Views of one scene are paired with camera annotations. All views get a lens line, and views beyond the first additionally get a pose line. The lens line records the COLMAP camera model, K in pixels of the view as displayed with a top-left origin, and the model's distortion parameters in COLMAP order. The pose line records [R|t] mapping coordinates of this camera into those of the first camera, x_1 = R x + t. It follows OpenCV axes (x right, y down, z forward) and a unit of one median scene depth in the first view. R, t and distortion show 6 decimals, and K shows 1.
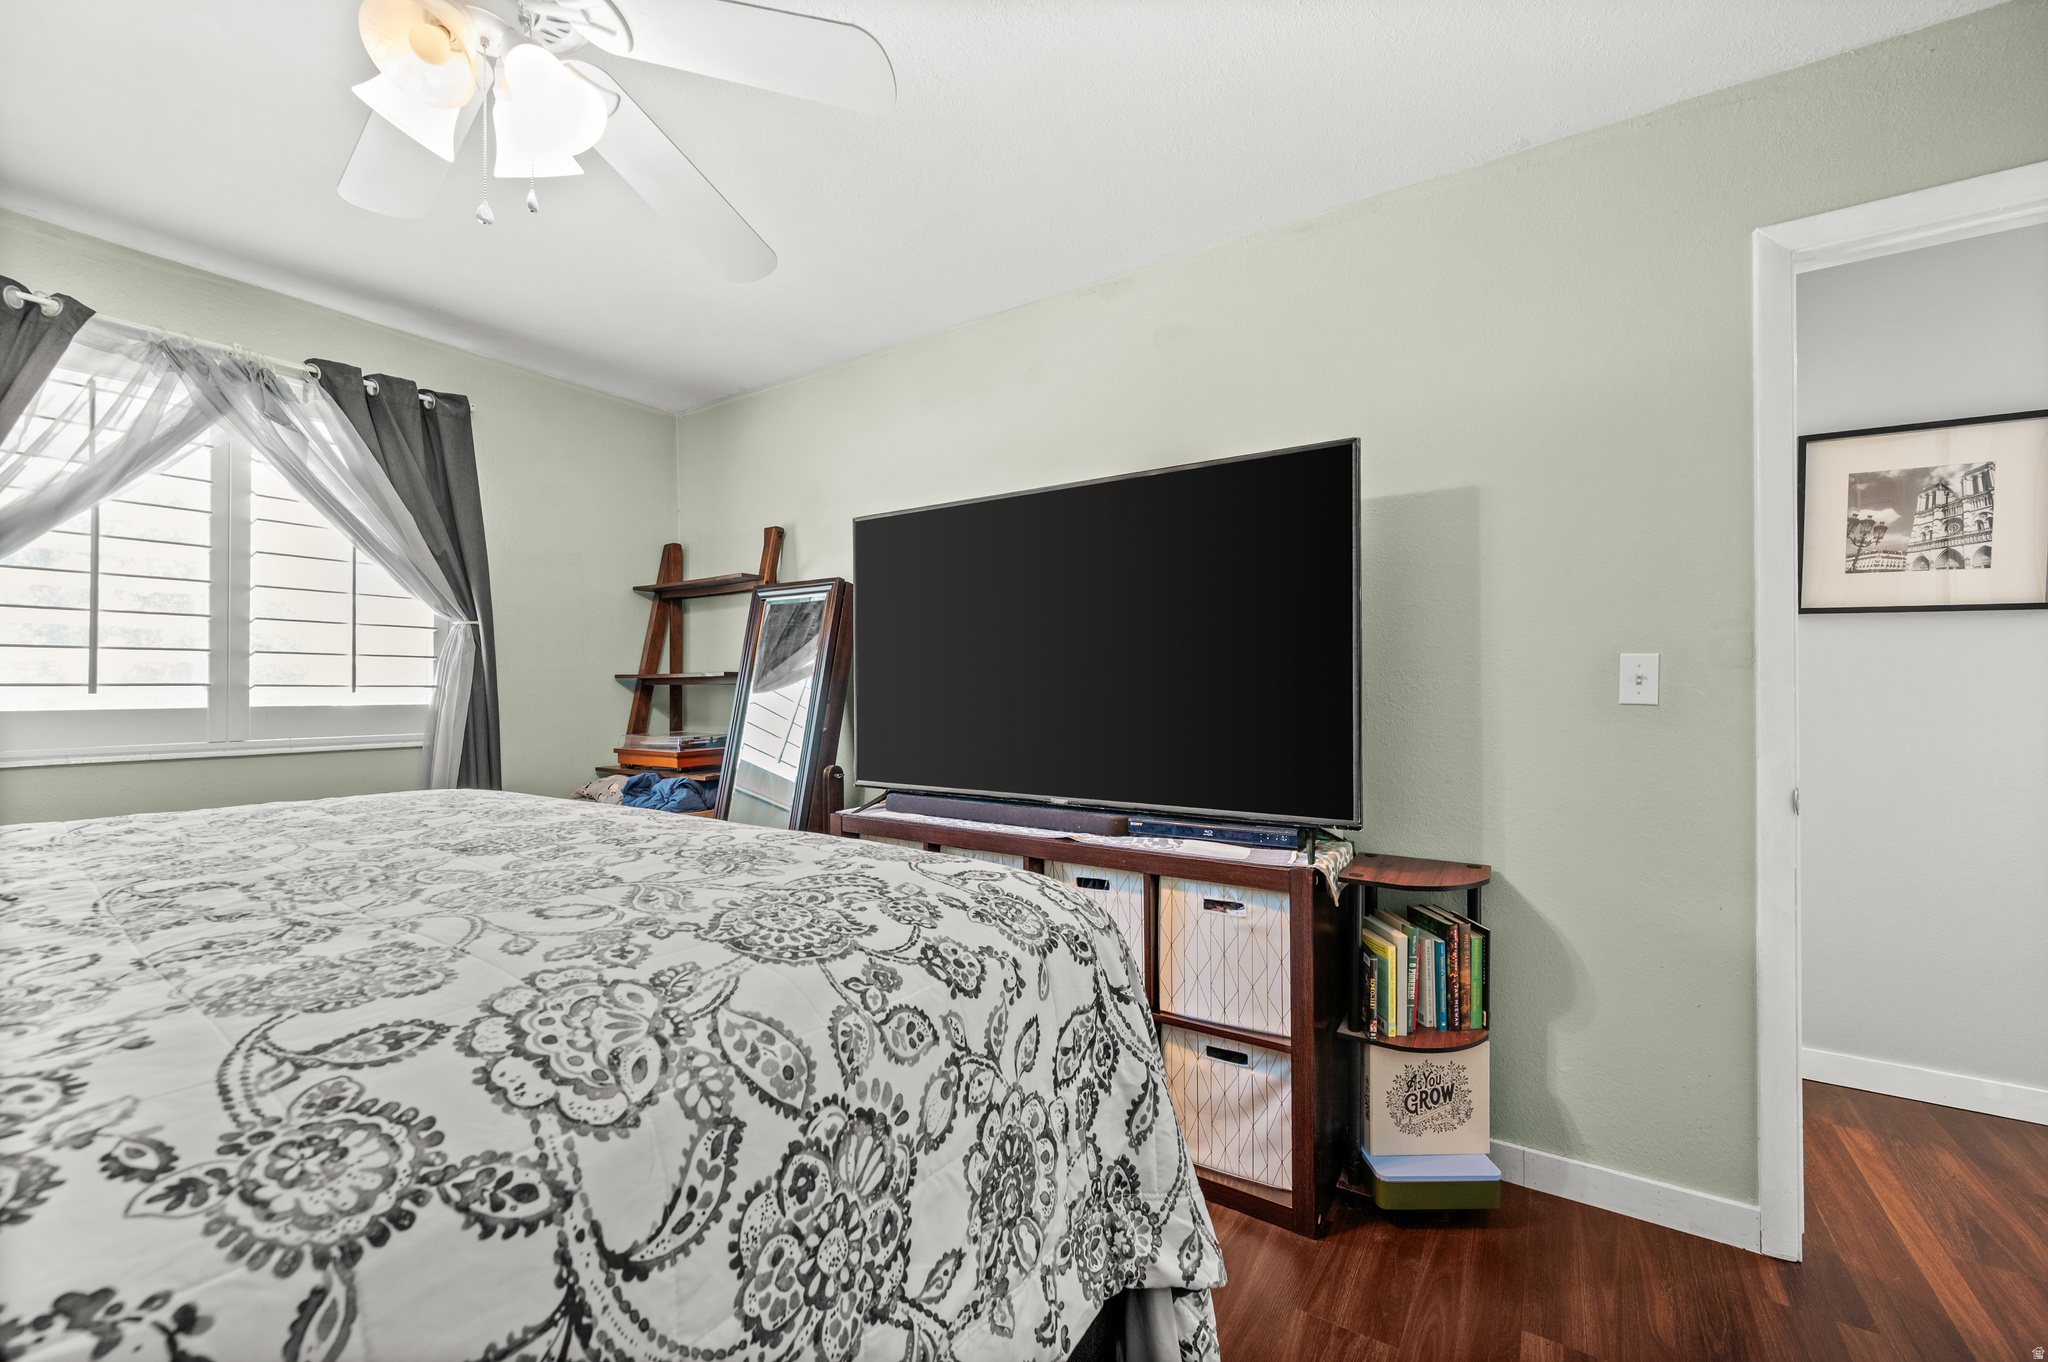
lens RADIAL K [[814.1, 0, 1036.9], [0, 814.1, 681.2], [0, 0, 1]] dist [0.001393, -0.000432]
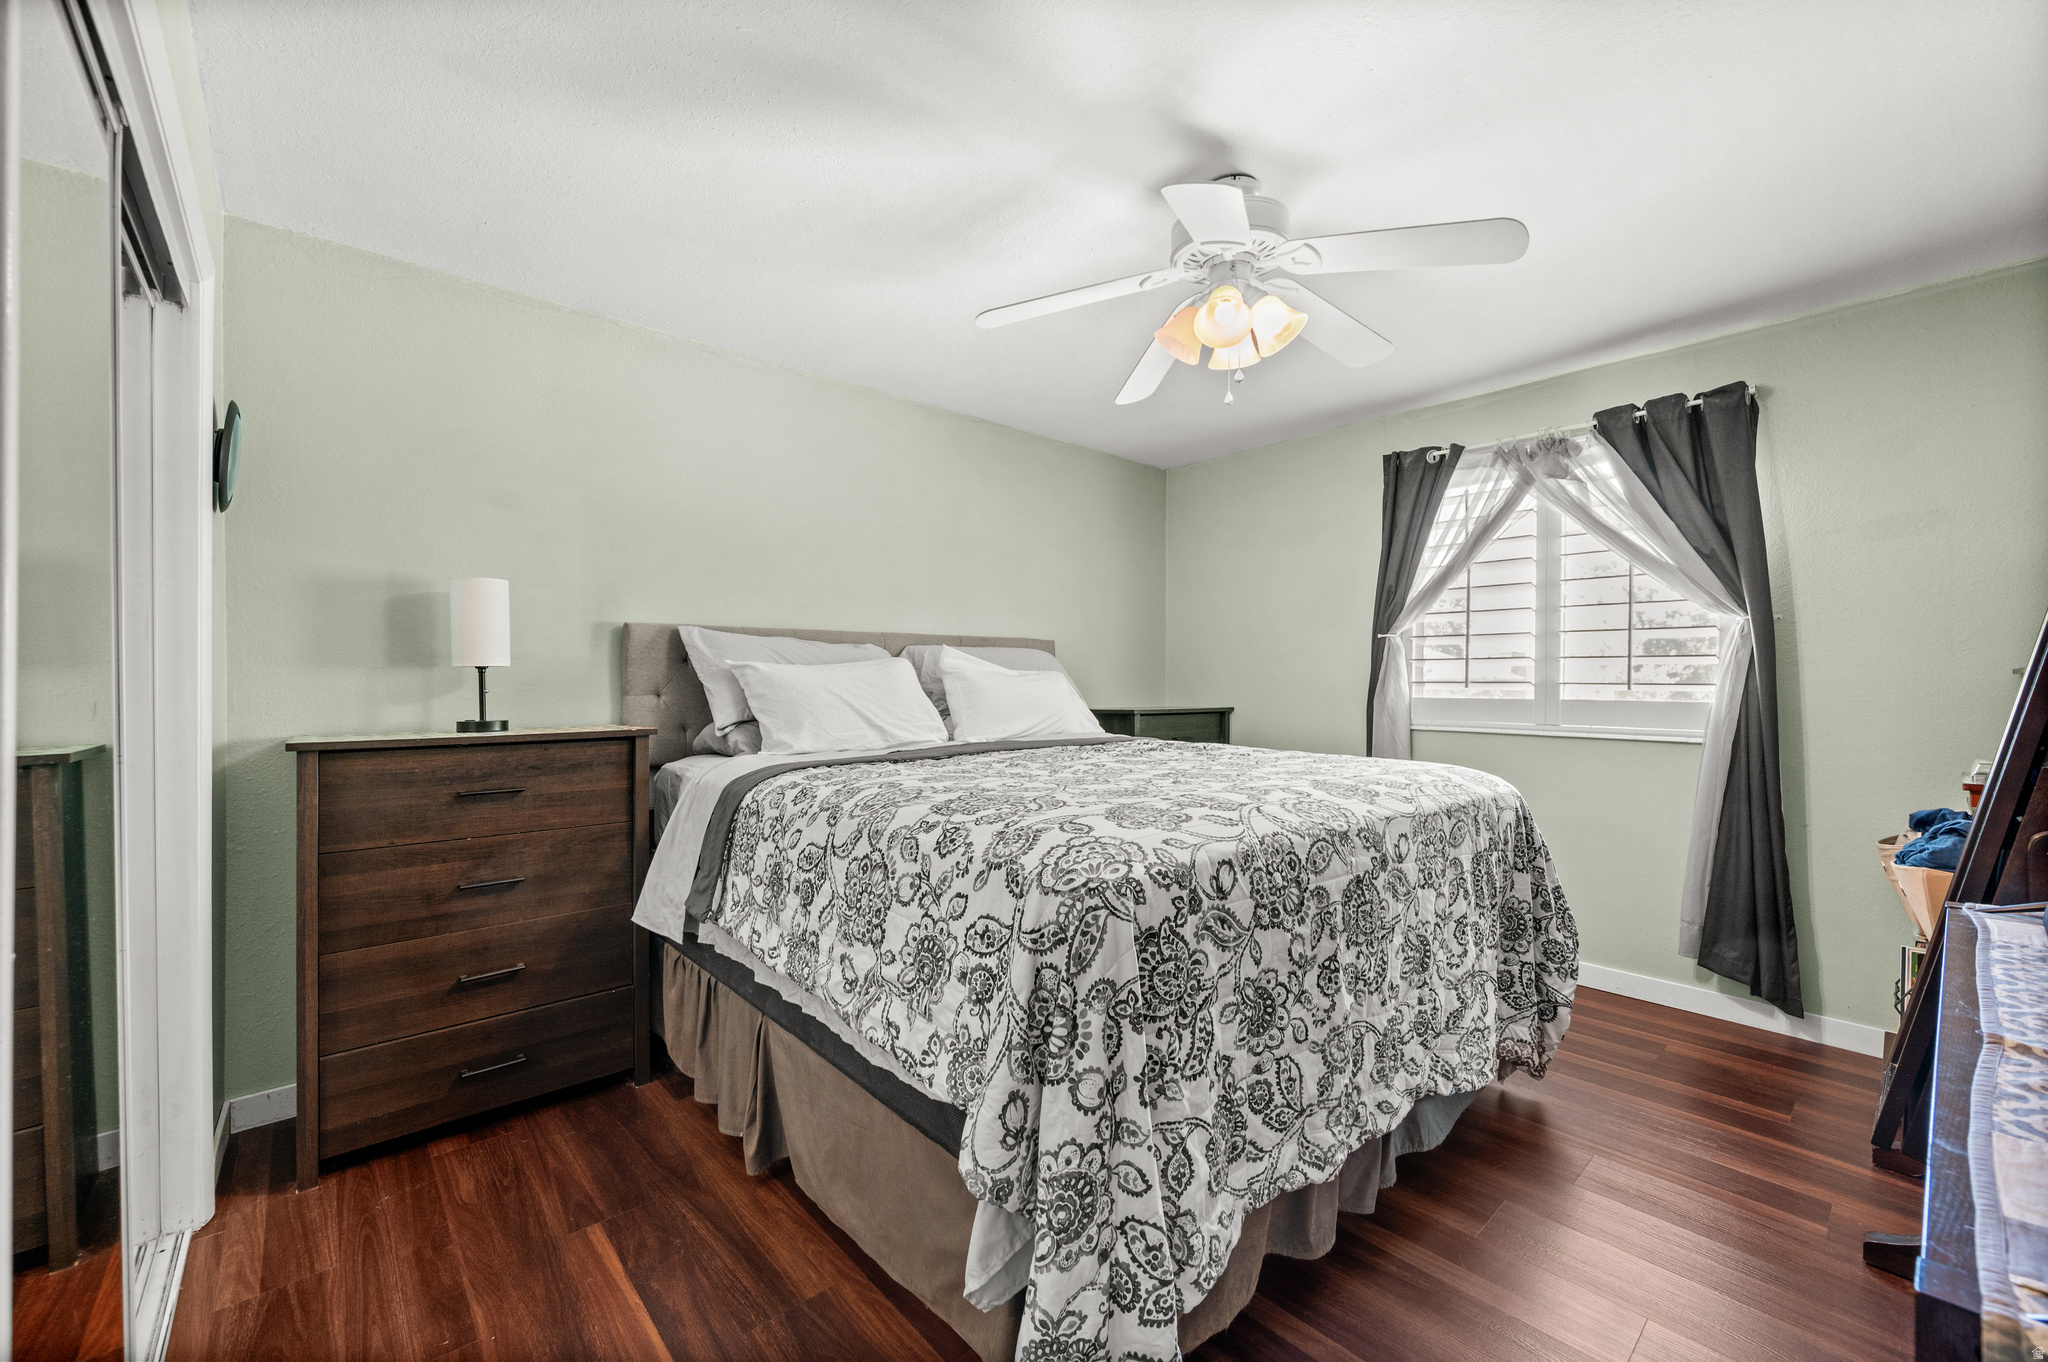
lens RADIAL K [[814.1, 0, 1039.6], [0, 814.1, 683.5], [0, 0, 1]] dist [0.001393, -0.000432]
pose [[-0.252073, 0.005277, -0.967694, 0.559538], [0.001038, 0.999986, 0.005183, -0.002804], [0.967708, 0.000302, -0.252075, 0.577205]]
